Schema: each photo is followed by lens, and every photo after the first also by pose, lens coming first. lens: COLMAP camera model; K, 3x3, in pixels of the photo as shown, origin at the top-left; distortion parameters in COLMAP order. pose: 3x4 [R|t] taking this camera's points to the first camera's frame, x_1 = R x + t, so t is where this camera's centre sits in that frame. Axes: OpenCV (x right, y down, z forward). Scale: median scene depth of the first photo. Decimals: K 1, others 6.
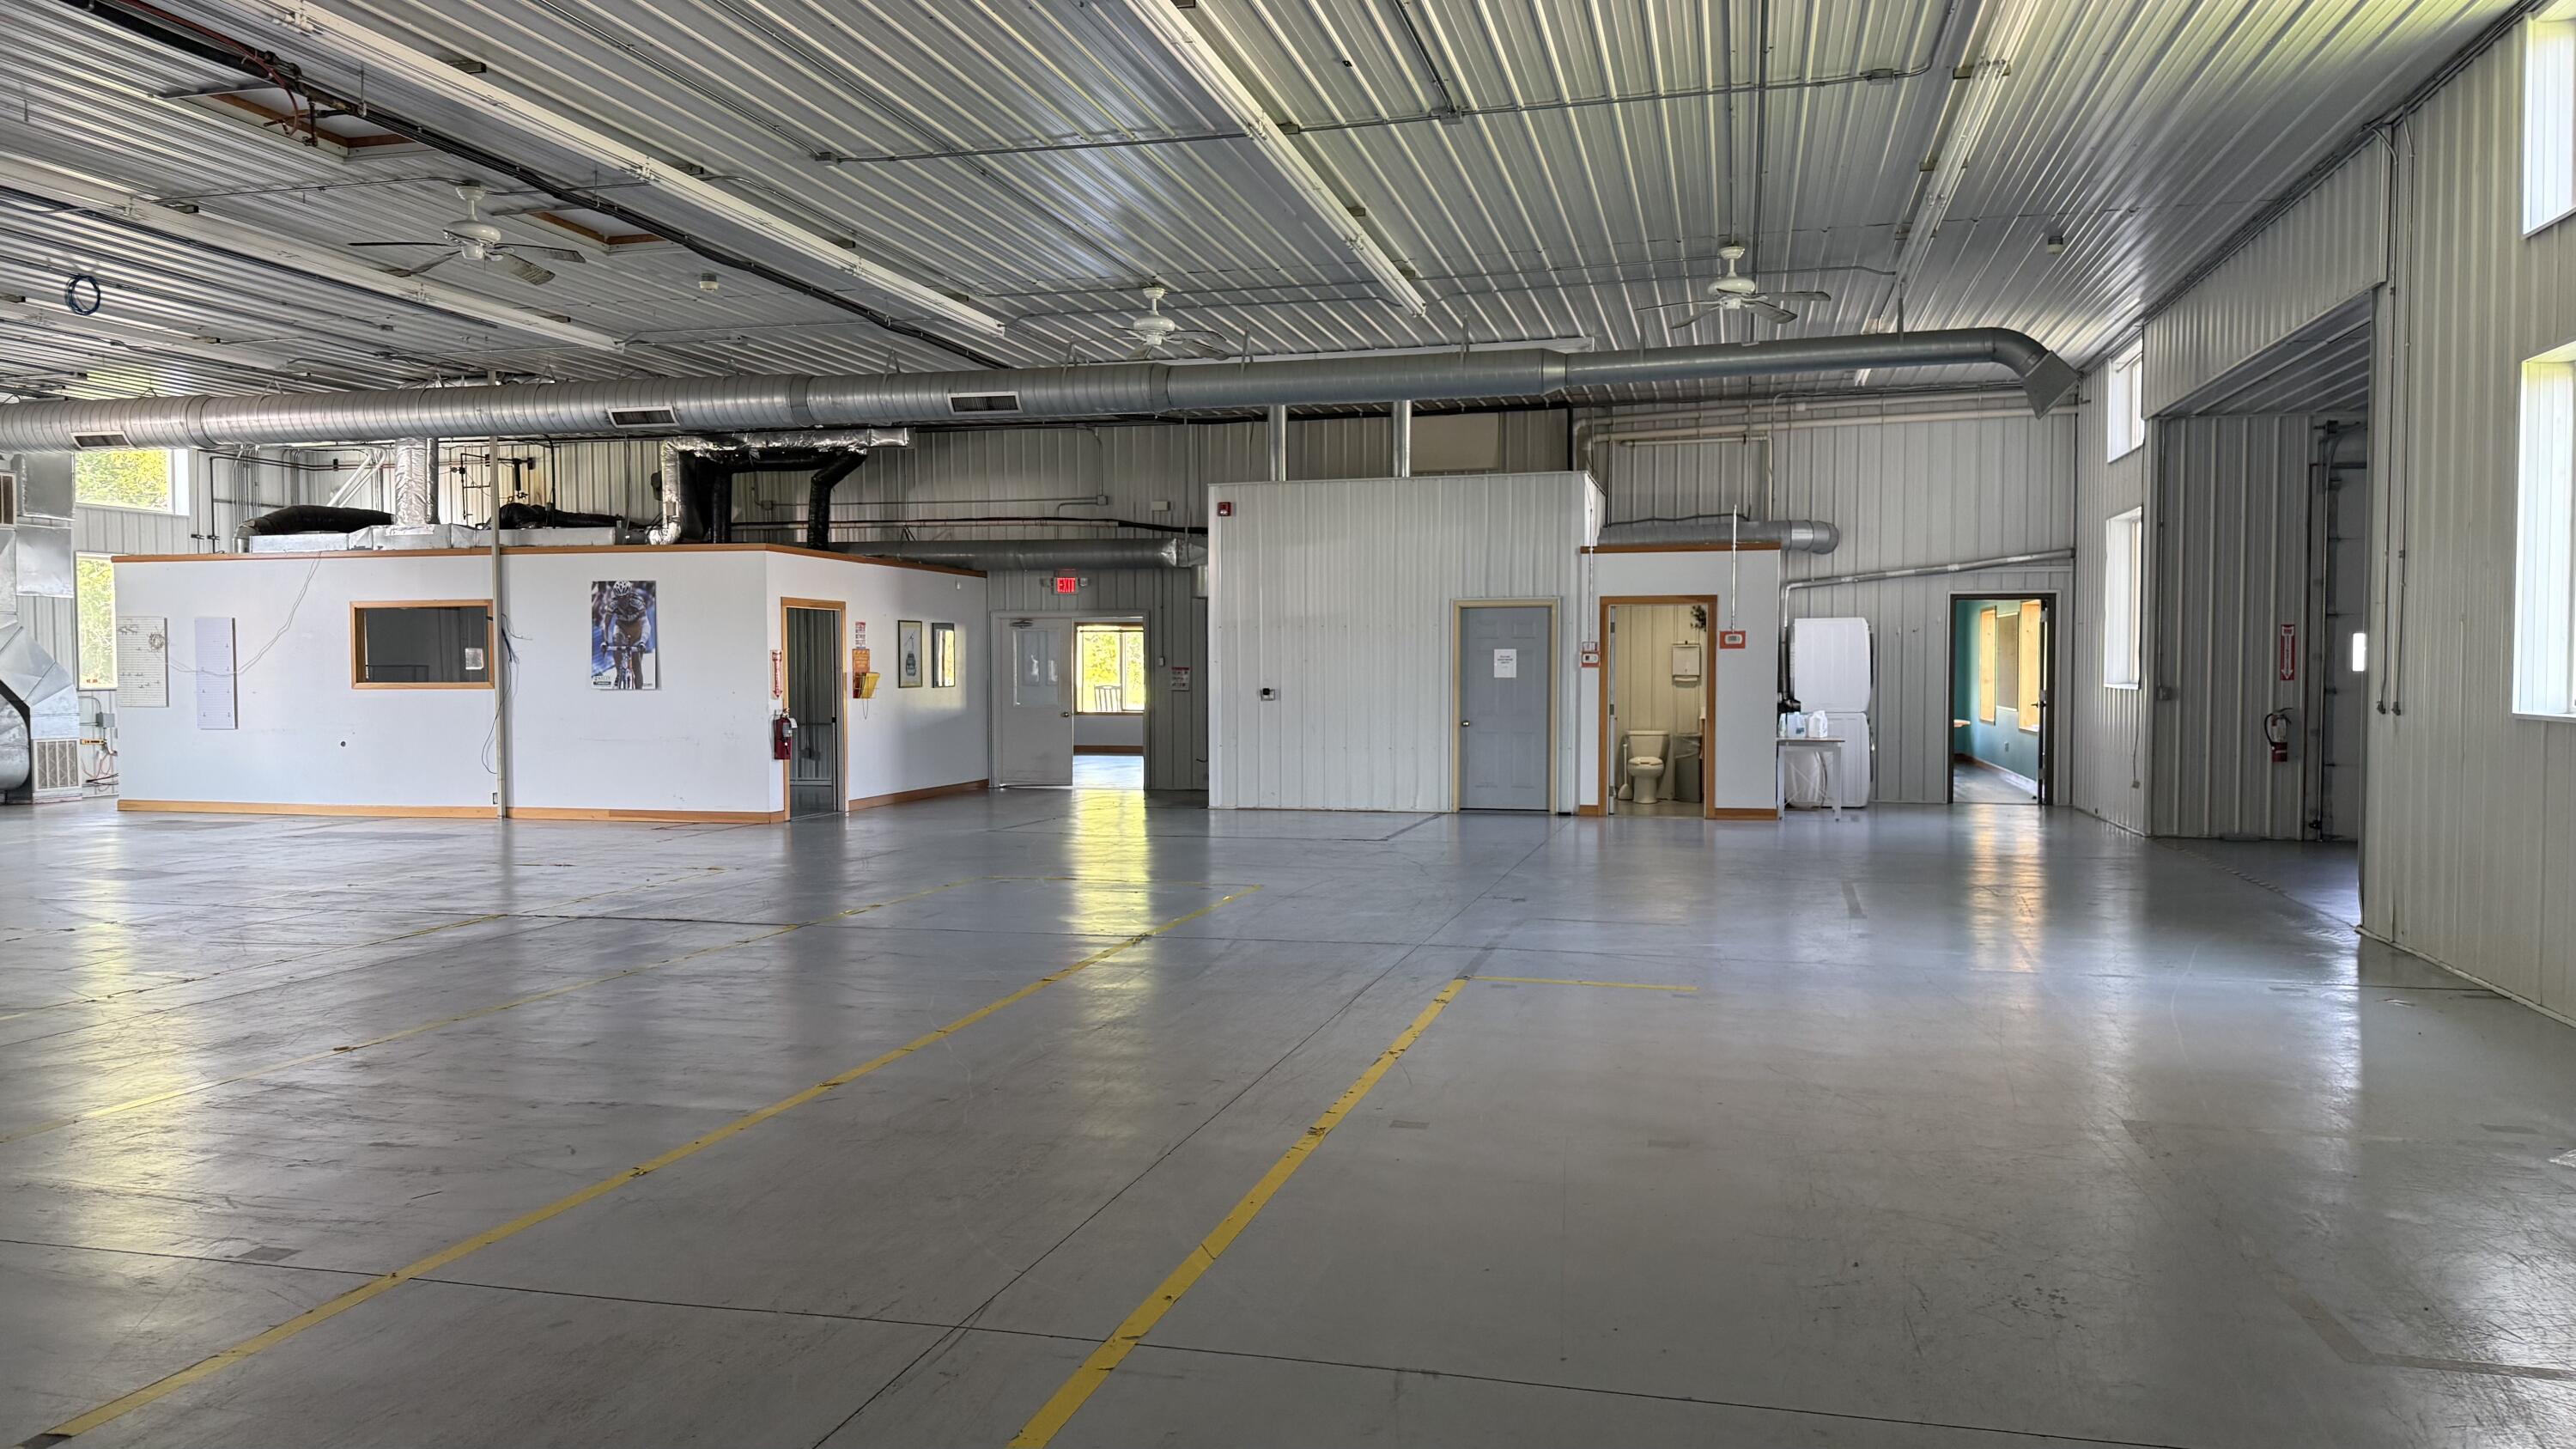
lens RADIAL K [[1788.2, 0, 1288.0], [0, 1788.2, 724.5], [0, 0, 1]] dist [0.107662, -0.164173]
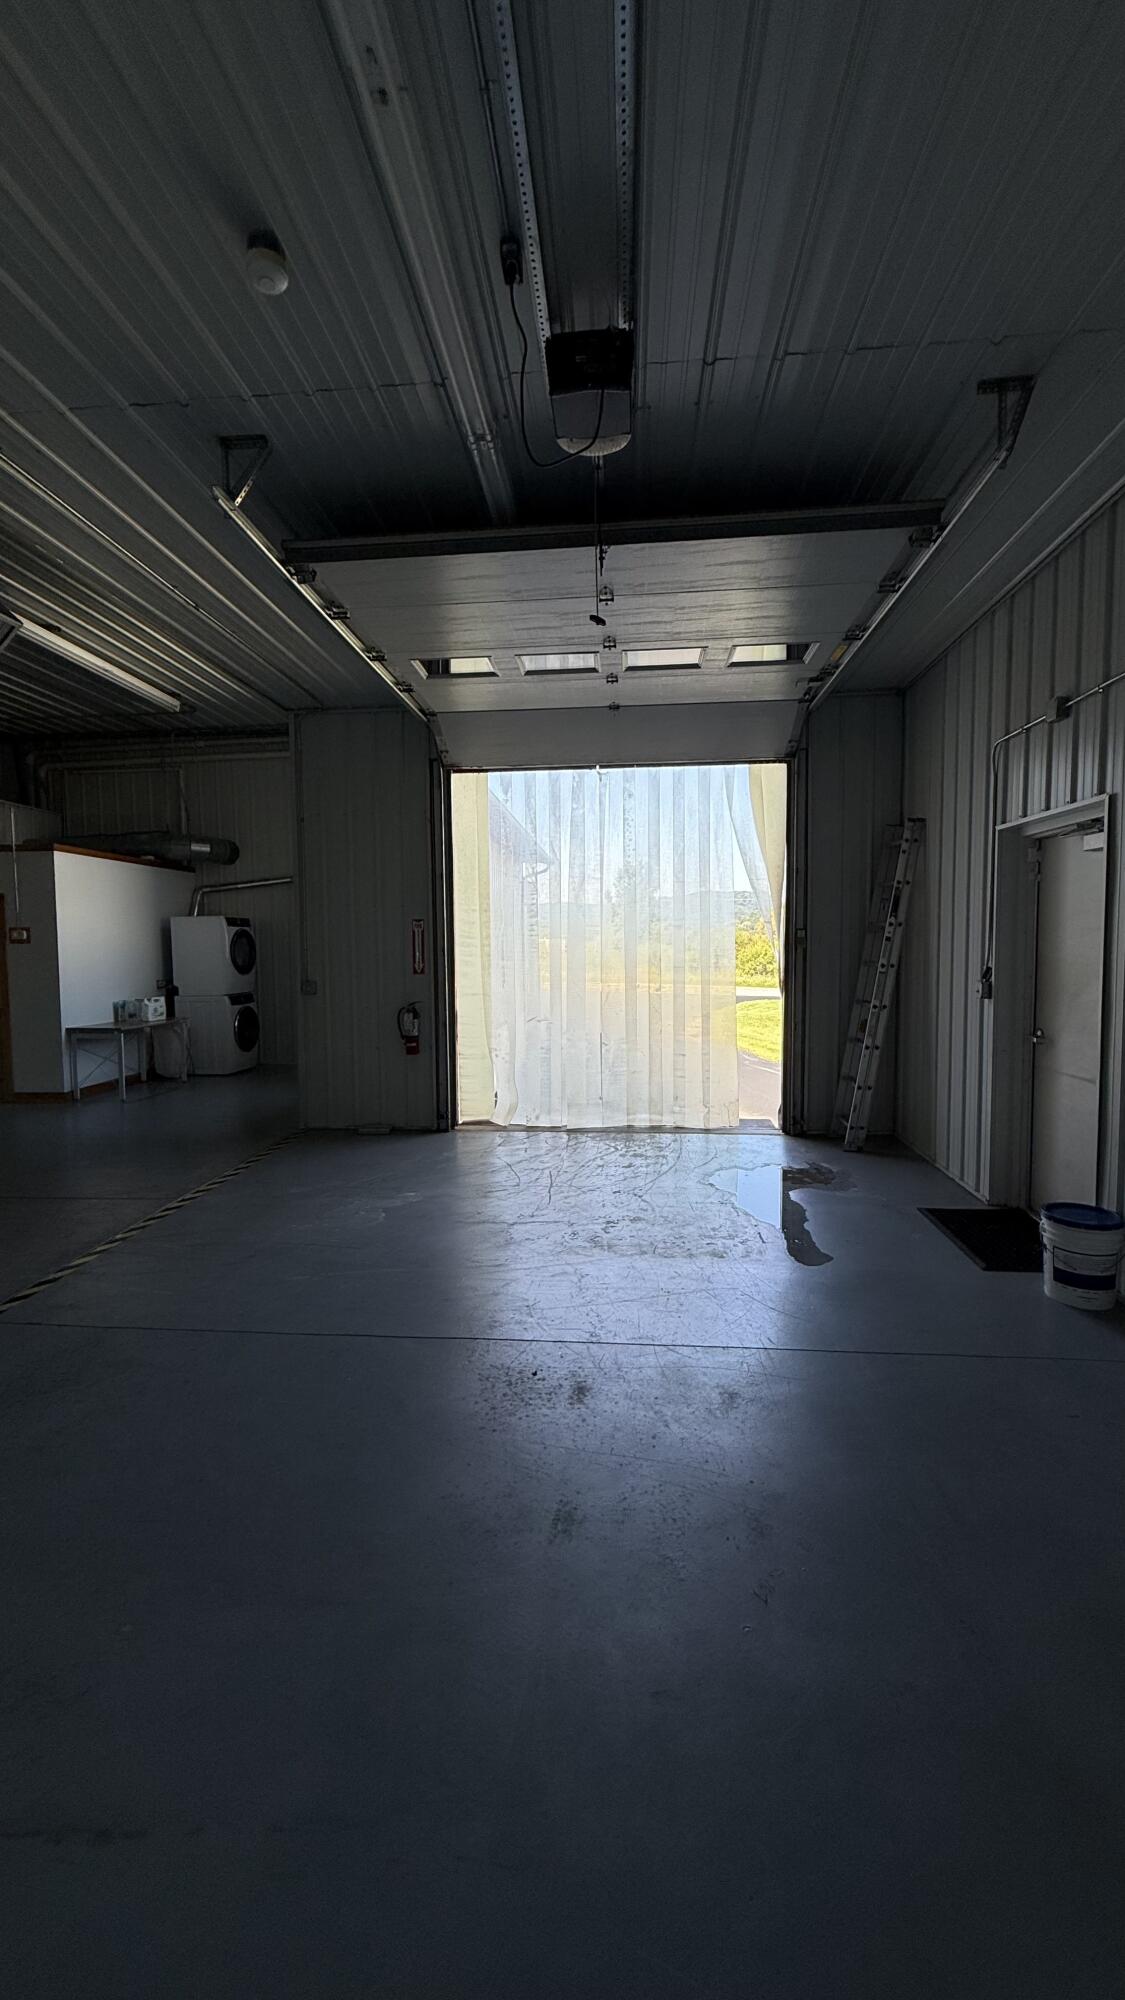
lens RADIAL K [[796.7, 0, 562.5], [0, 796.7, 1000.0], [0, 0, 1]] dist [-0.001168, -0.000201]
pose [[0.987126, -0.022455, 0.158358, 0.487111], [0.016926, 0.999202, 0.036180, -0.020959], [-0.159044, -0.033034, 0.986719, 0.484557]]
